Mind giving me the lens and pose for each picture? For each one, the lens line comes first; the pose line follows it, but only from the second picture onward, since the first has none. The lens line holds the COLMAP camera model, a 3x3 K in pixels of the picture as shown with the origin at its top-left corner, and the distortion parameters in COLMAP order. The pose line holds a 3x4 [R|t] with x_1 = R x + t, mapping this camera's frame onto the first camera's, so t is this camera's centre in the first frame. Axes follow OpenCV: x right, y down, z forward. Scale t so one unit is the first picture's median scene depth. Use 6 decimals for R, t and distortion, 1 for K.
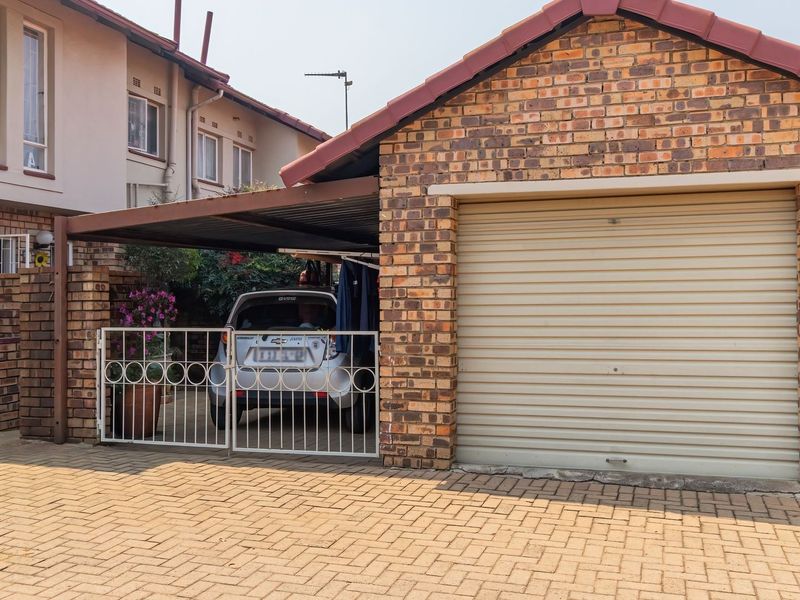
lens RADIAL K [[796.3, 0, 399.2], [0, 796.3, 299.8], [0, 0, 1]] dist [-0.000552, 0.000000]
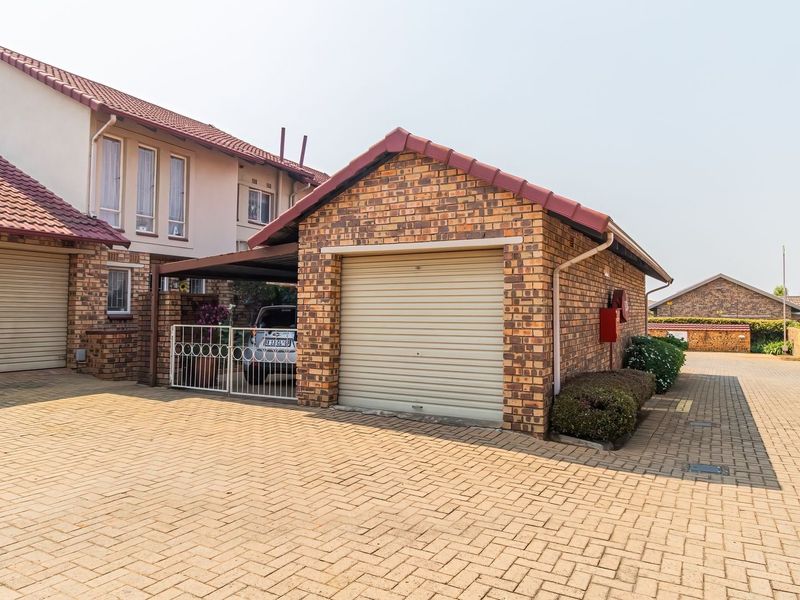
lens RADIAL K [[556.9, 0, 400.3], [0, 556.9, 299.3], [0, 0, 1]] dist [0.002544, -0.007179]
pose [[0.978501, 0.009072, -0.206043, 0.467499], [-0.014101, 0.999637, -0.022952, -0.001739], [0.205760, 0.025364, 0.978274, -0.181283]]
